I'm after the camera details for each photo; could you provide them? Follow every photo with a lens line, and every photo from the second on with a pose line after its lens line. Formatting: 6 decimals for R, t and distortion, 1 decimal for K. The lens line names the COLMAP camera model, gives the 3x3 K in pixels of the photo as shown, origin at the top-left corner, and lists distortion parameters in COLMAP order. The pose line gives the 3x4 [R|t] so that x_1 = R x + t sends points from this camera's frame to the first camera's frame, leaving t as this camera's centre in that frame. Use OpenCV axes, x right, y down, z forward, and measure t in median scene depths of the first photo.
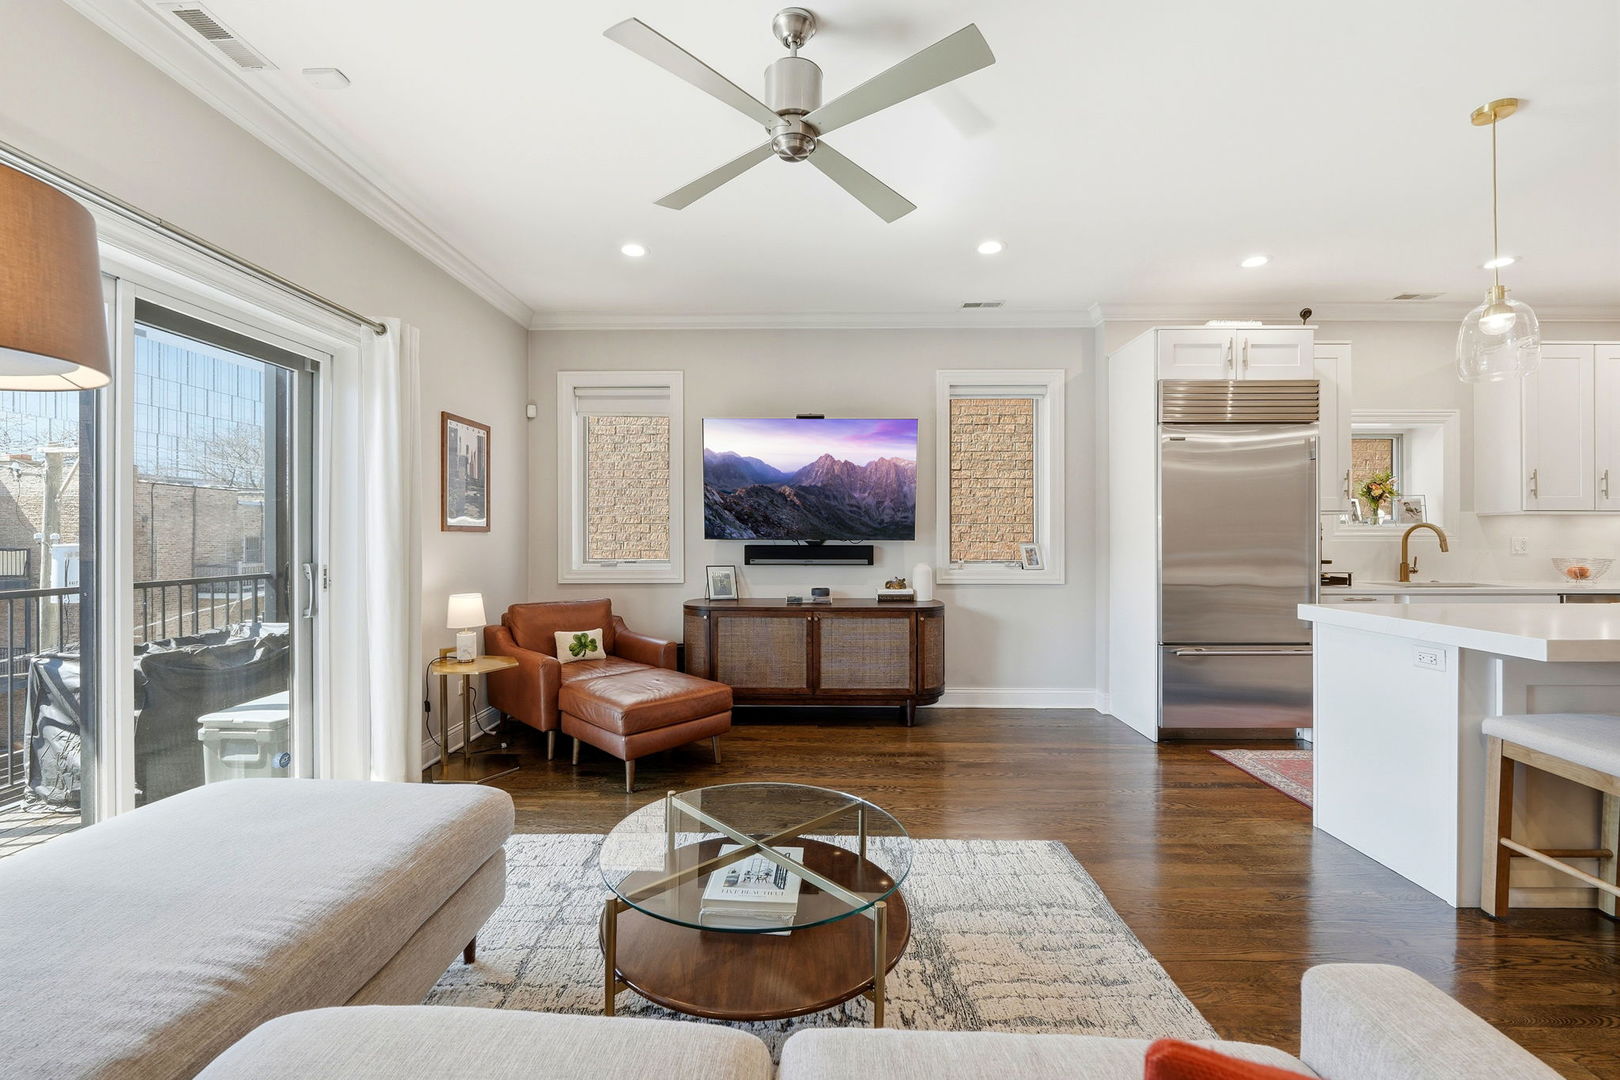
lens RADIAL K [[646.7, 0, 816.7], [0, 646.7, 529.0], [0, 0, 1]] dist [-0.003515, -0.002069]
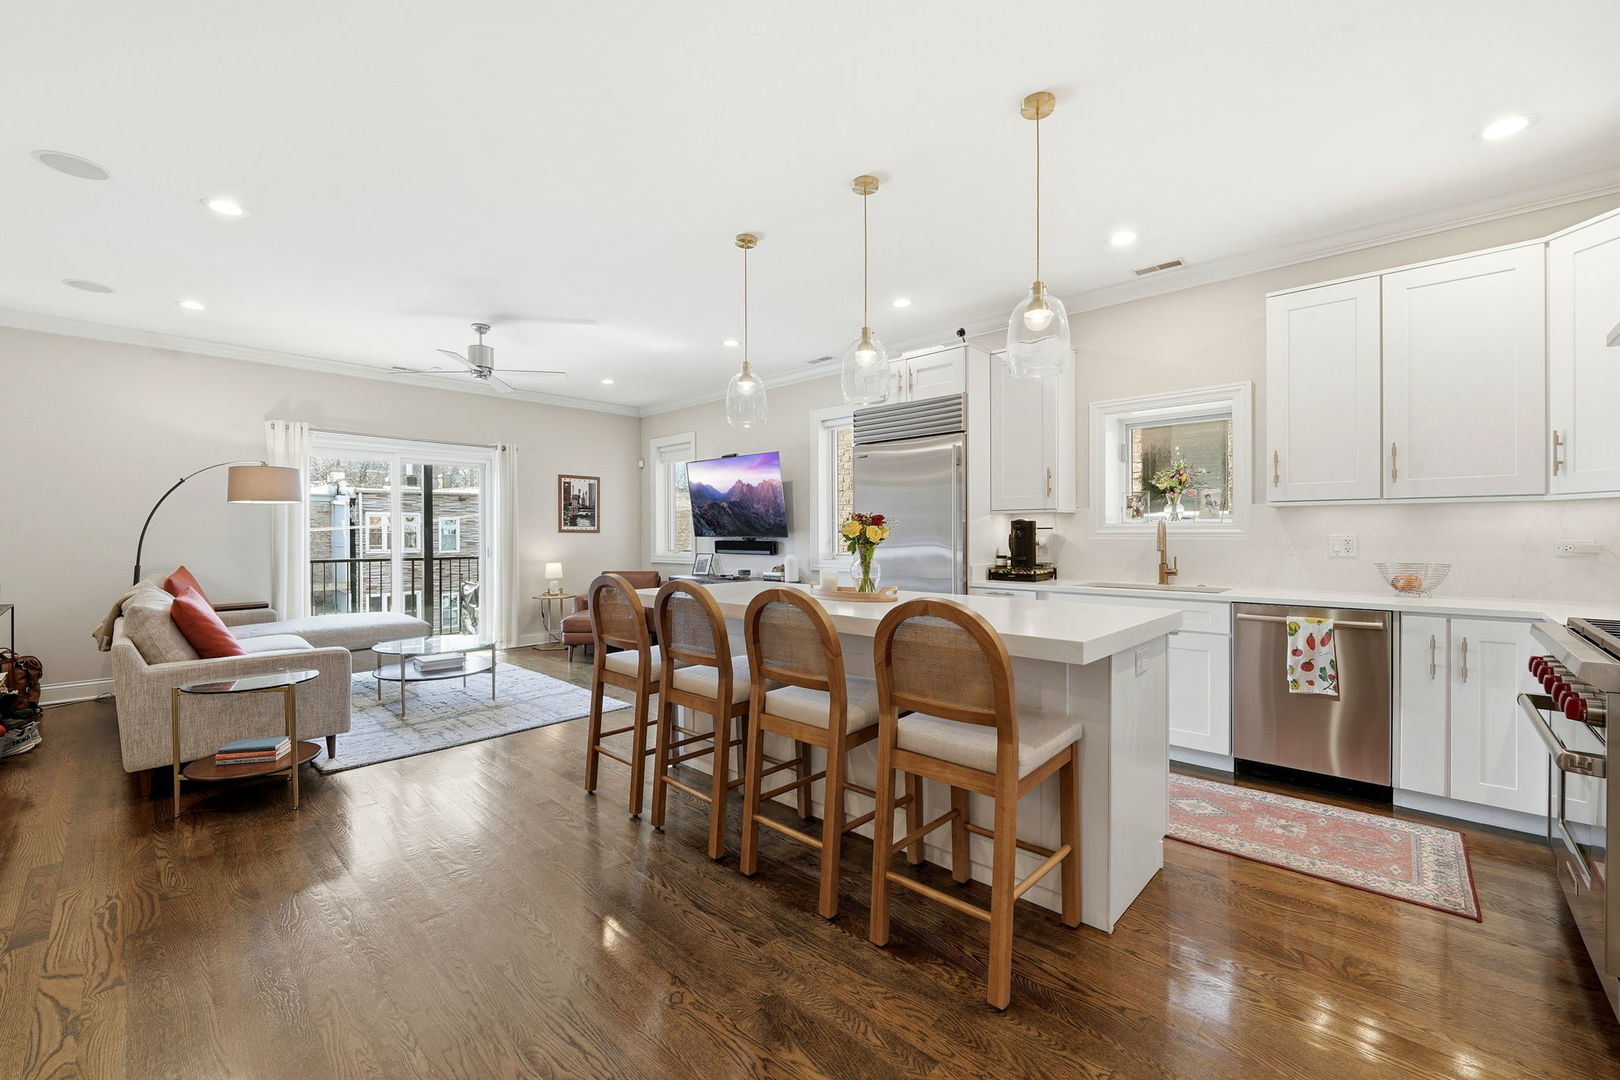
lens RADIAL K [[646.7, 0, 800.3], [0, 646.7, 531.2], [0, 0, 1]] dist [-0.003515, -0.002069]
pose [[0.735570, -0.005117, -0.677430, 1.120770], [0.014329, 0.999865, 0.008007, -0.007103], [0.677298, -0.015597, 0.735544, -0.001913]]
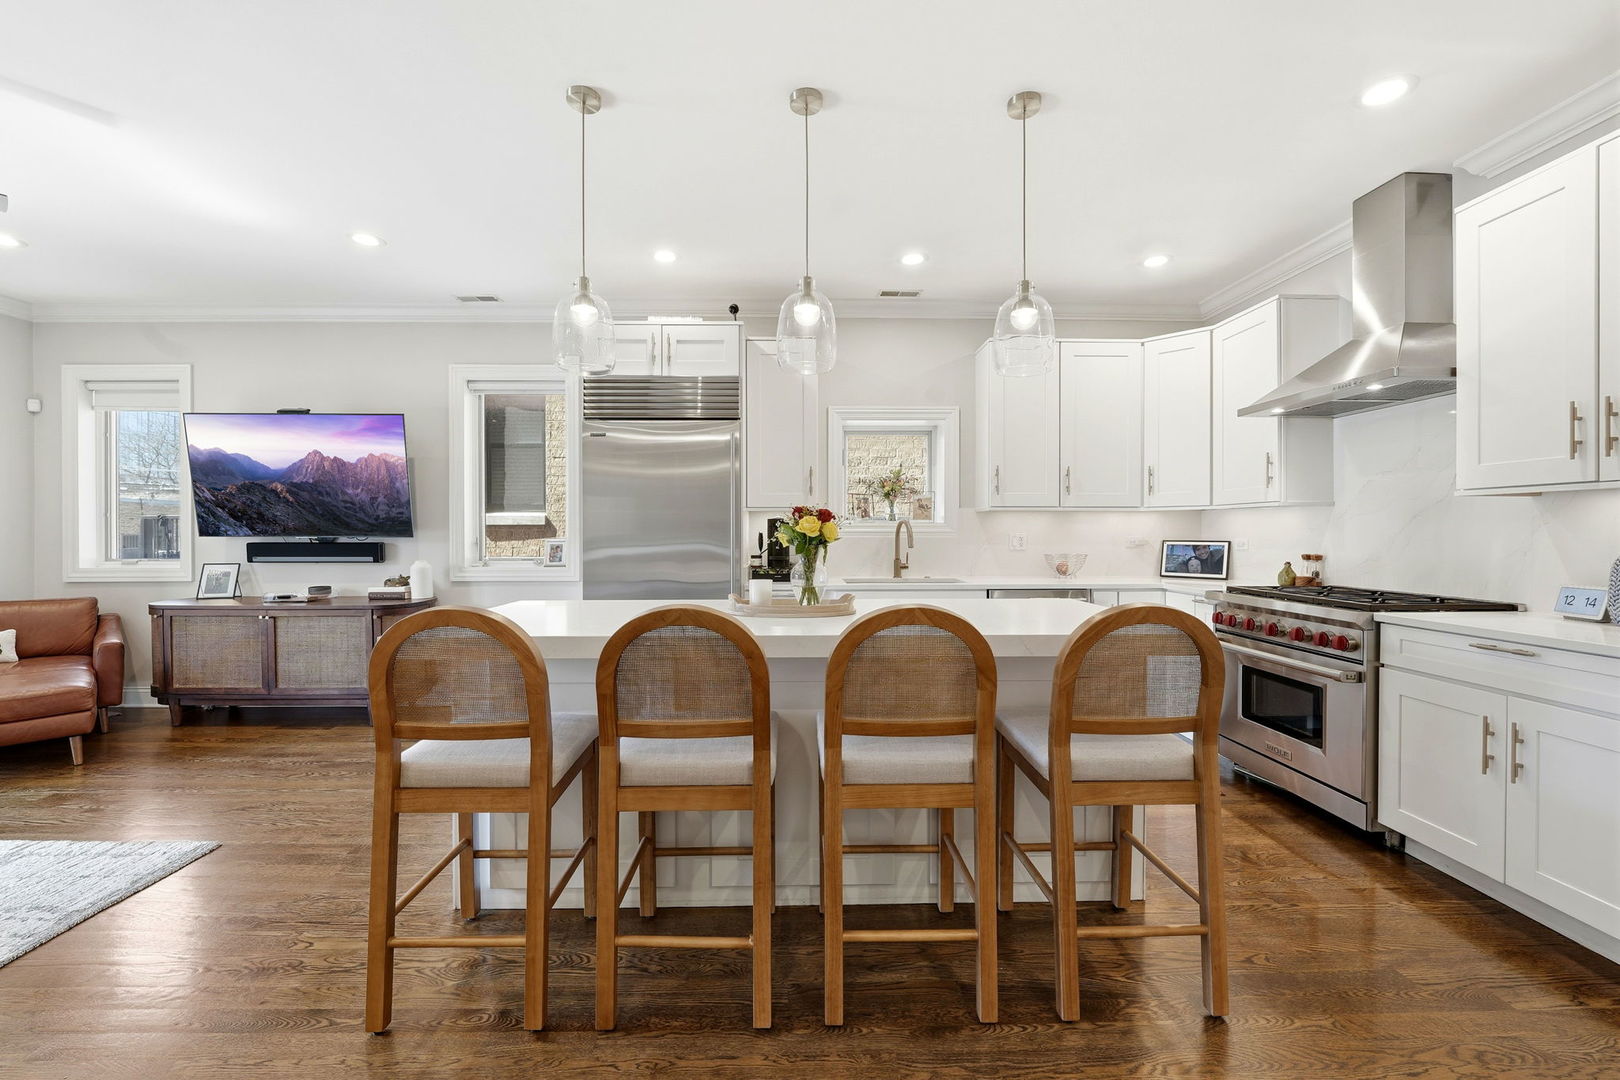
lens RADIAL K [[646.7, 0, 783.8], [0, 646.7, 536.3], [0, 0, 1]] dist [-0.003515, -0.002069]
pose [[0.999547, -0.002326, 0.030016, 0.693856], [0.001537, 0.999653, 0.026290, -0.009333], [-0.030066, -0.026232, 0.999204, -0.005043]]
